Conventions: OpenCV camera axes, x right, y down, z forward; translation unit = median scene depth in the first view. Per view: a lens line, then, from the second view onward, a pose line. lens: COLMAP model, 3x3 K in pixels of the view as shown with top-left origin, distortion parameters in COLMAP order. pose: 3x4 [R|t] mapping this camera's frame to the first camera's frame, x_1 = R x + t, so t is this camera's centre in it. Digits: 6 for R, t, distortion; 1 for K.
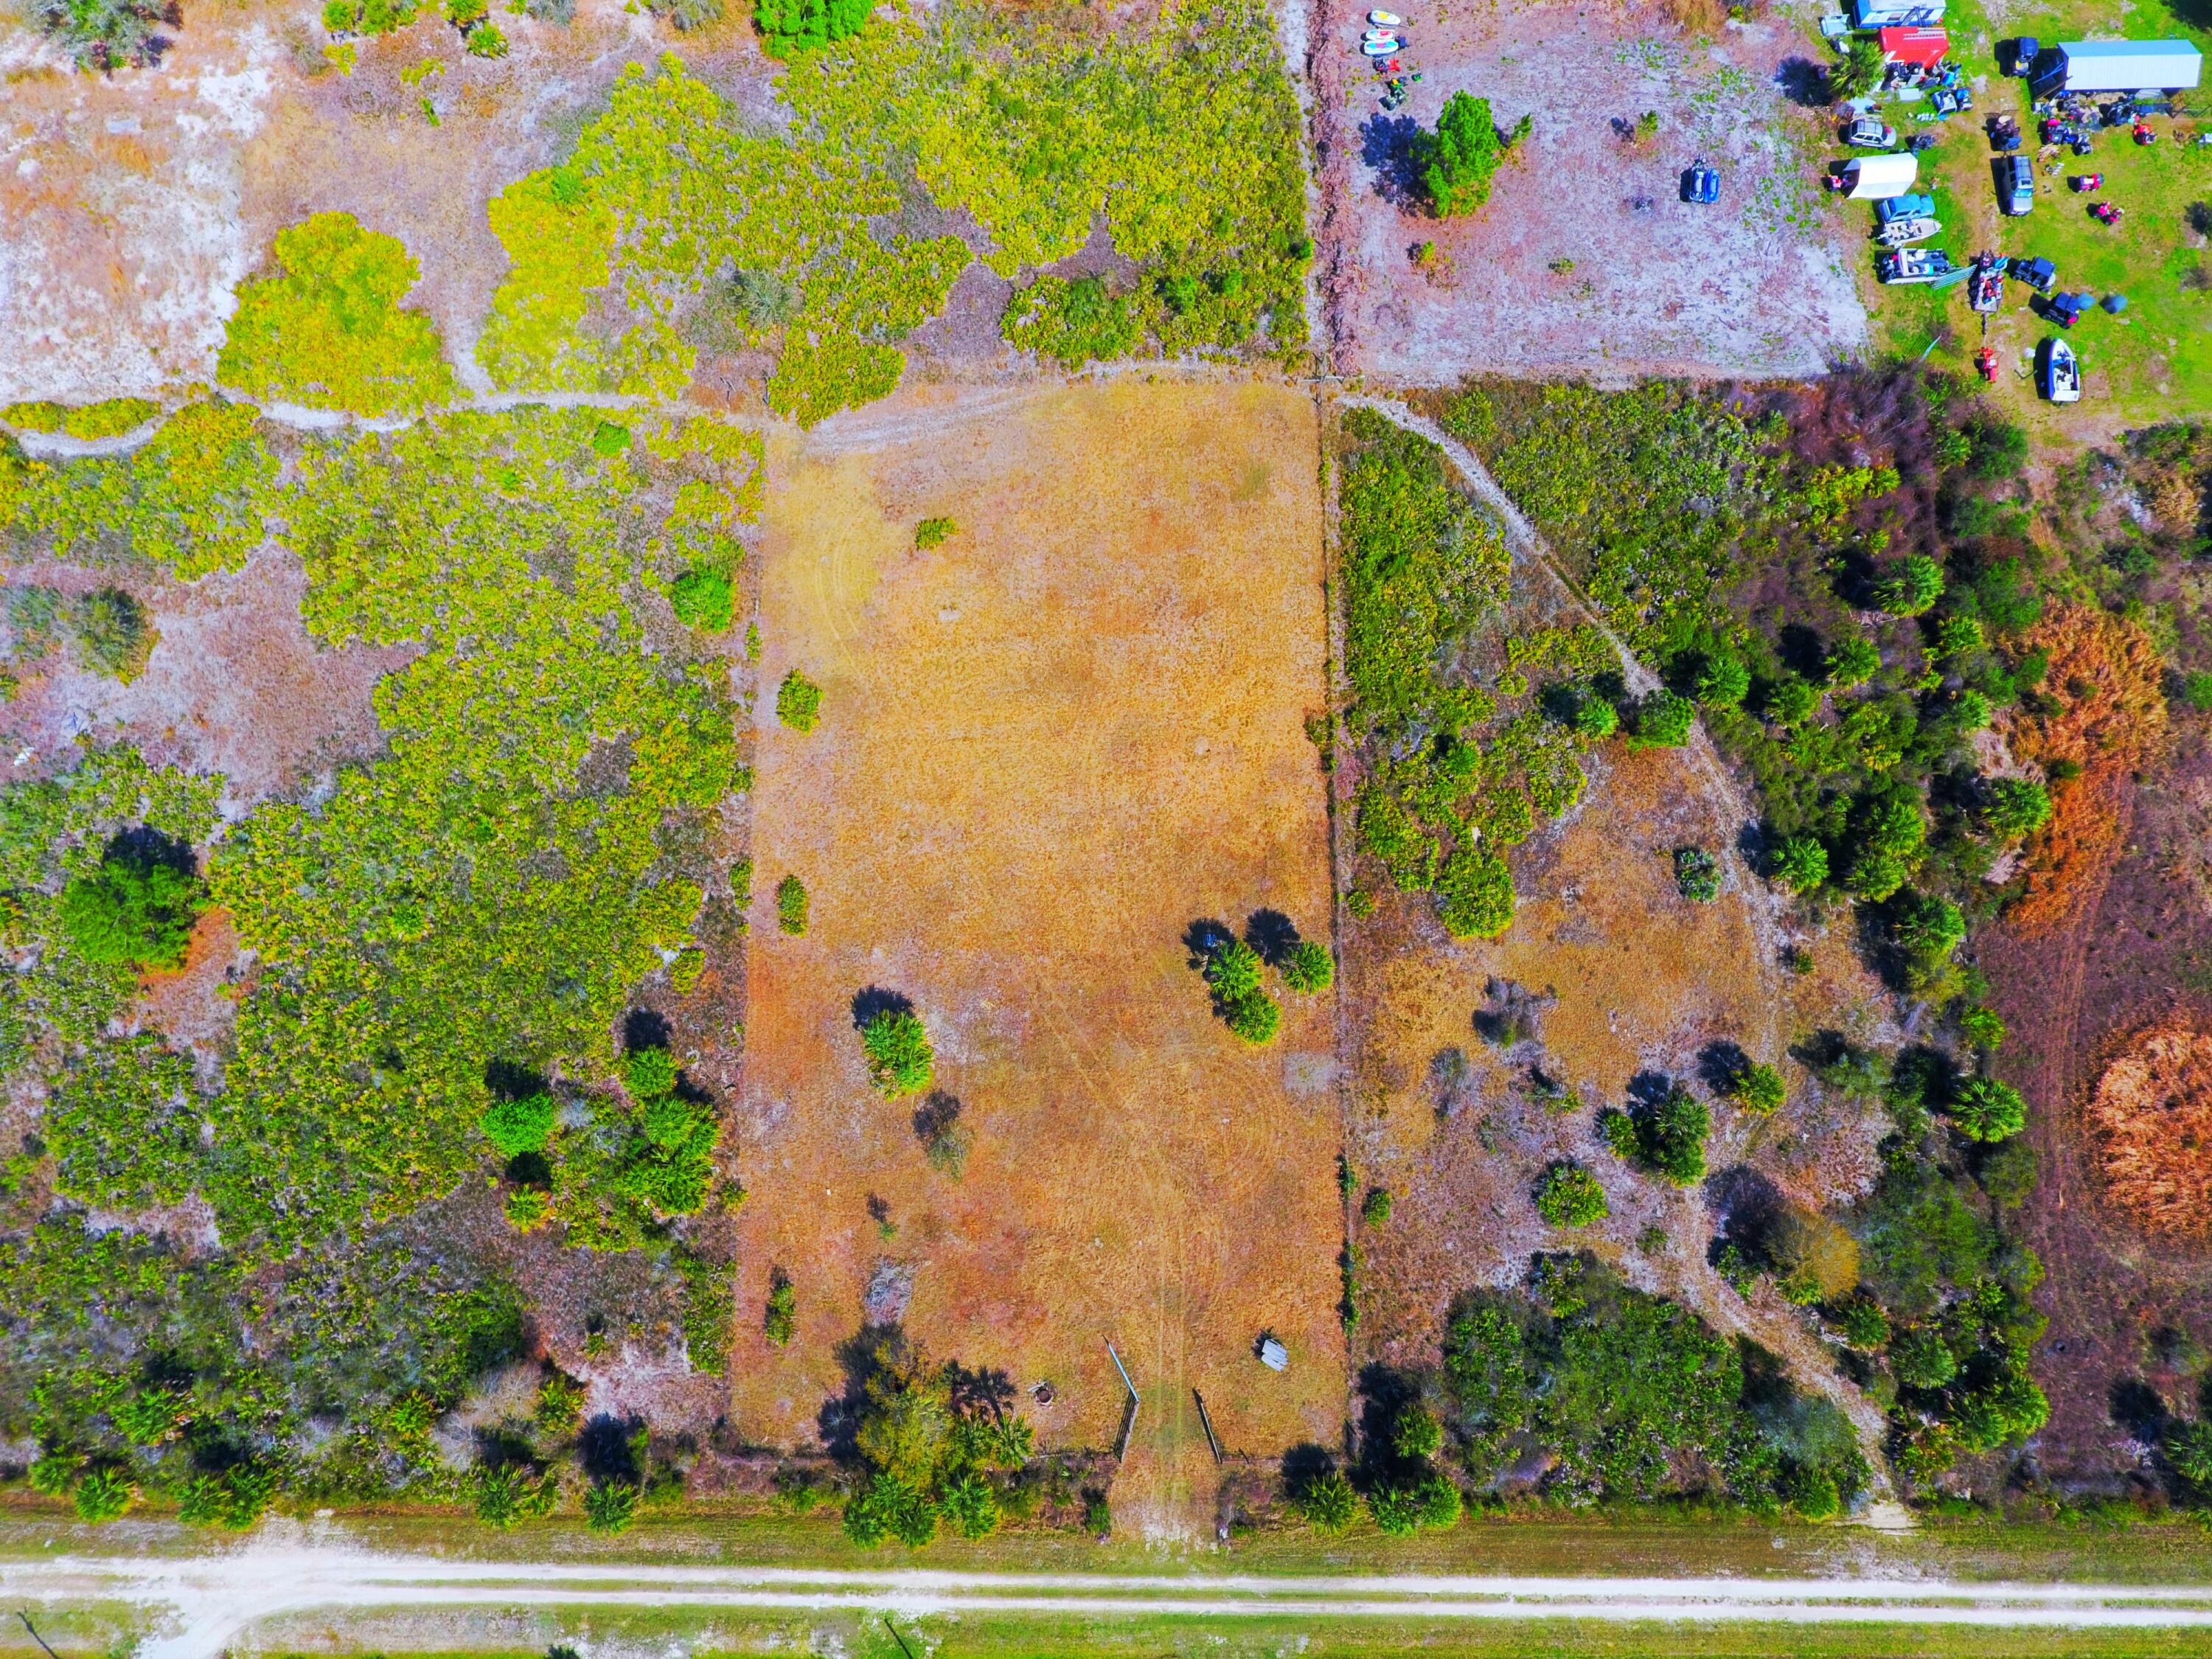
lens RADIAL K [[1305.2, 0, 1076.1], [0, 1305.2, 828.2], [0, 0, 1]] dist [-0.001104, -0.000443]
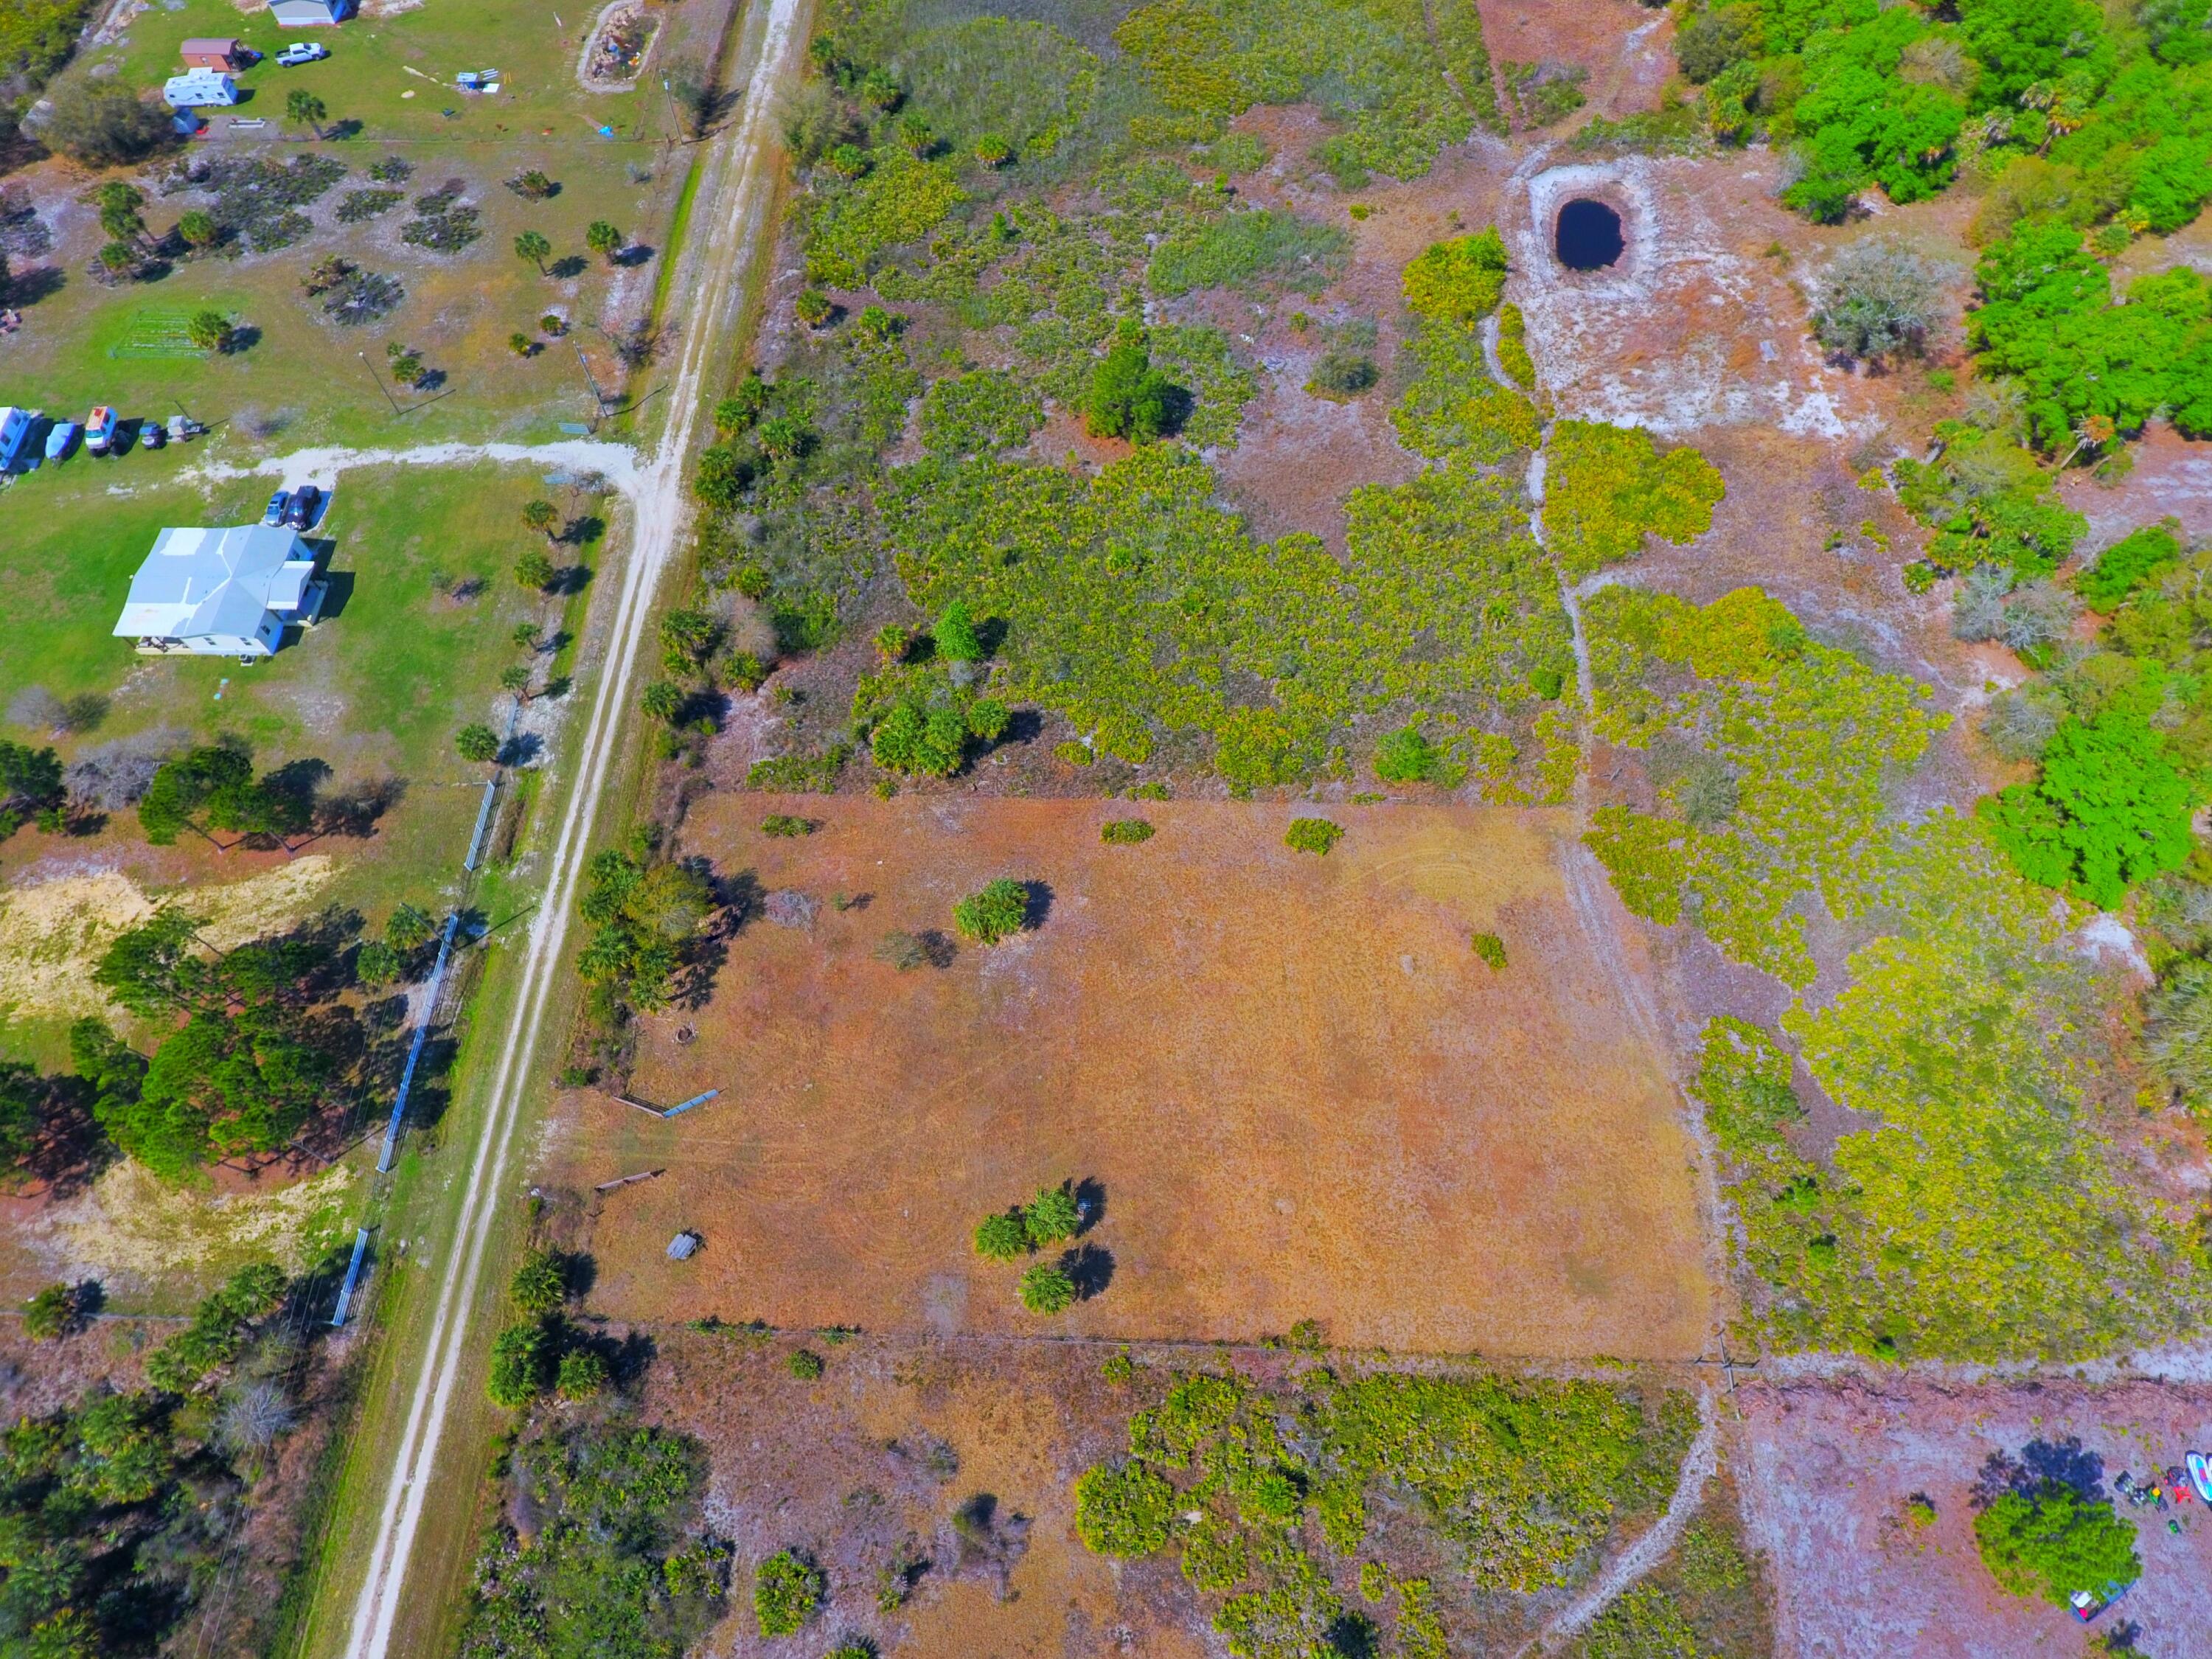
lens RADIAL K [[1319.4, 0, 1082.1], [0, 1319.4, 833.7], [0, 0, 1]] dist [0.003875, -0.002877]
pose [[-0.035471, 0.885047, -0.464148, 0.317534], [-0.982277, 0.054656, 0.179286, -0.107513], [0.184045, 0.462282, 0.867423, -0.000927]]
